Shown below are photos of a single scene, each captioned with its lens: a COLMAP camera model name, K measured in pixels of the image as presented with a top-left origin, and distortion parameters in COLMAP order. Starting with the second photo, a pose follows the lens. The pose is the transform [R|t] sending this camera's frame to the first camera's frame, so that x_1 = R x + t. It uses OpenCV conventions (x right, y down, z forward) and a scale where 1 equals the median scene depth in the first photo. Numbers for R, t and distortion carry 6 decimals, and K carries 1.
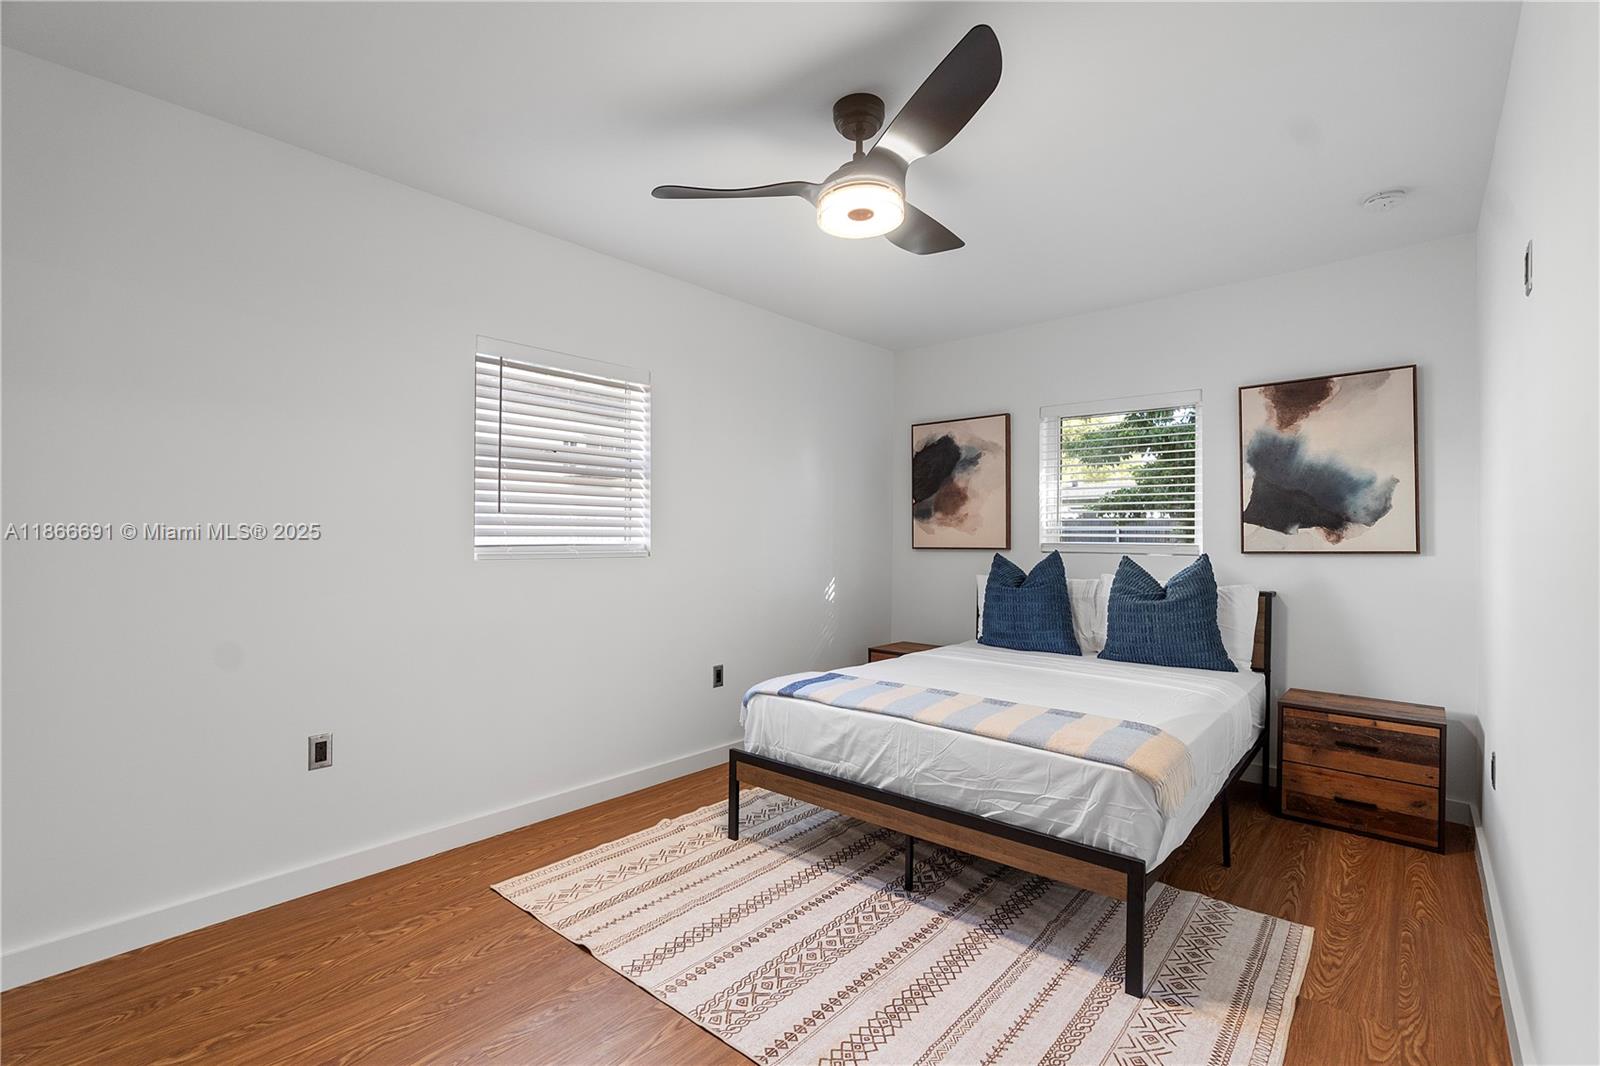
lens RADIAL K [[726.3, 0, 804.0], [0, 726.3, 534.0], [0, 0, 1]] dist [-0.010409, 0.002768]
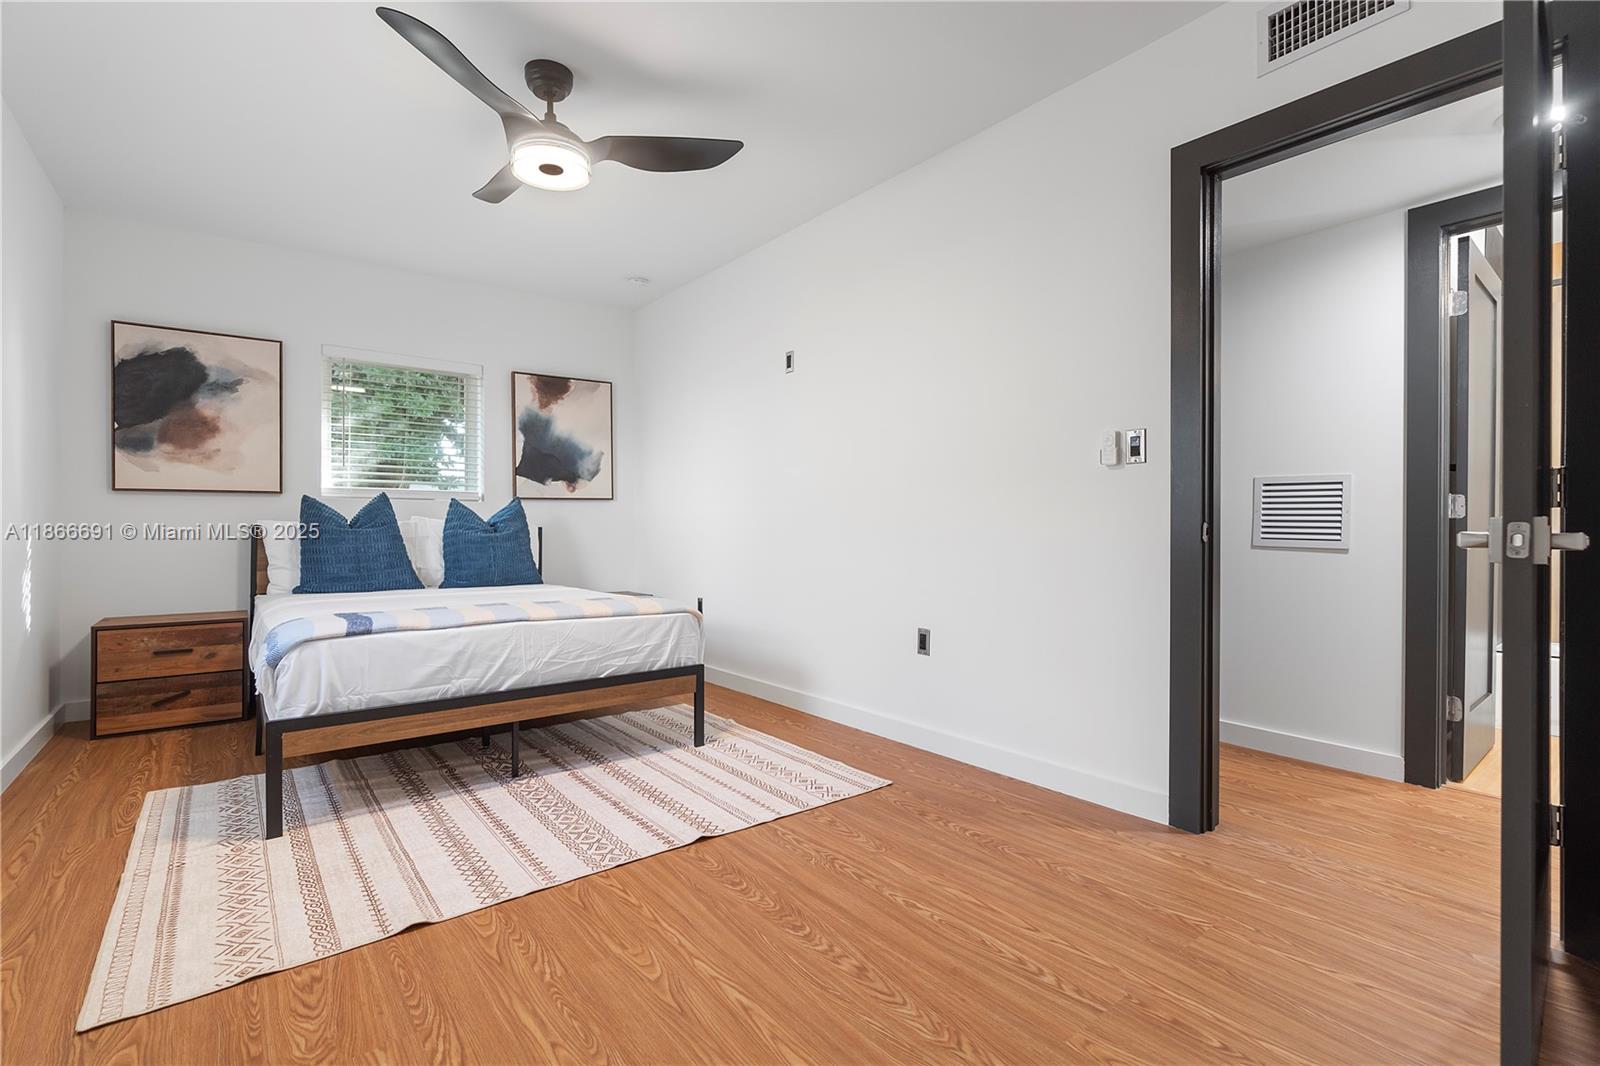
lens RADIAL K [[726.3, 0, 804.4], [0, 726.3, 526.5], [0, 0, 1]] dist [-0.010409, 0.002768]
pose [[0.184301, -0.005286, 0.982856, -0.628130], [-0.005151, 0.999967, 0.006344, 0.070230], [-0.982856, -0.006232, 0.184268, 0.259942]]
